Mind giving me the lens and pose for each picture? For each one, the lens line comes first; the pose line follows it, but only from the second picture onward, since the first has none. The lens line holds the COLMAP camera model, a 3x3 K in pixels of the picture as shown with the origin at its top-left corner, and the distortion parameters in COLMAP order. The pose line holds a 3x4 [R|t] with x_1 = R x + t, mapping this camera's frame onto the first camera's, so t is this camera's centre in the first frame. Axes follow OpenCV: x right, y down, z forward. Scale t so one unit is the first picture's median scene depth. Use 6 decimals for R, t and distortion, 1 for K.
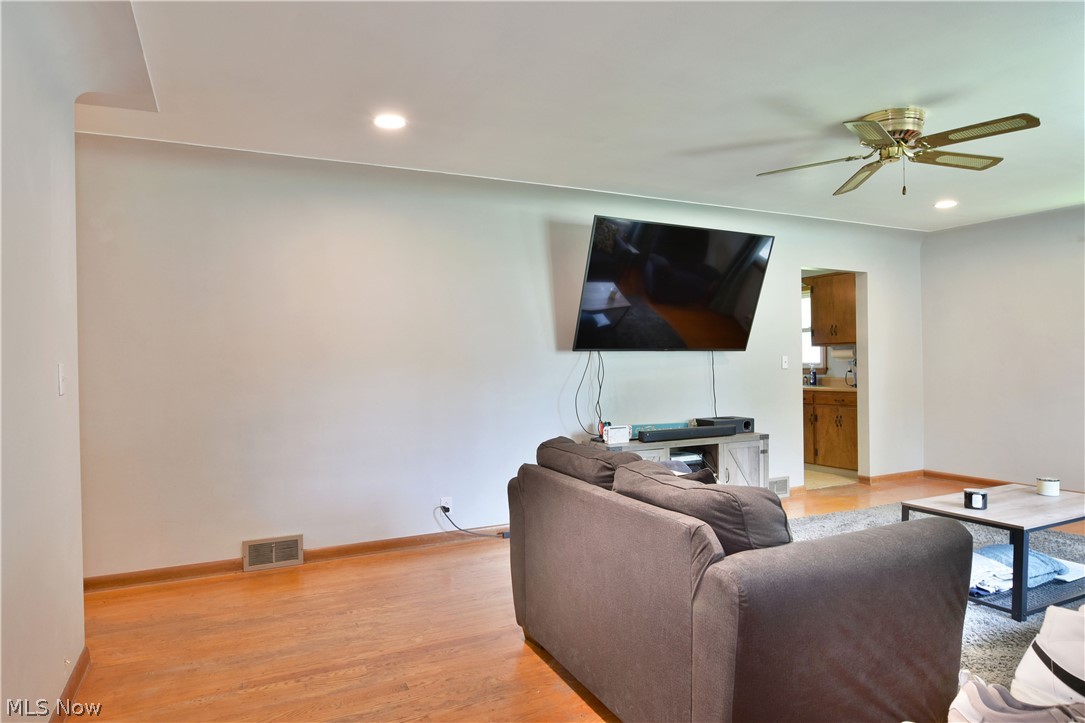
lens RADIAL K [[651.5, 0, 536.1], [0, 651.5, 369.7], [0, 0, 1]] dist [-0.011185, -0.007783]
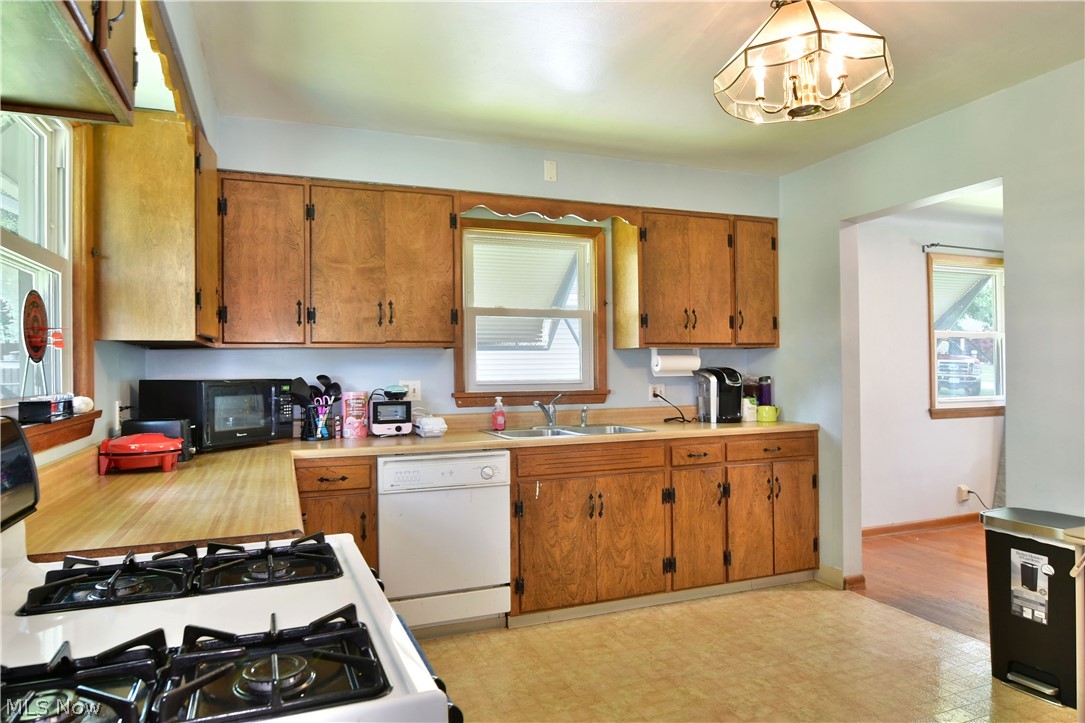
lens RADIAL K [[651.5, 0, 531.5], [0, 651.5, 369.0], [0, 0, 1]] dist [-0.011185, -0.007783]
pose [[0.096905, 0.019613, 0.995100, -0.112299], [0.018595, 0.999596, -0.021513, -0.014094], [-0.995120, 0.020588, 0.096501, 1.453448]]
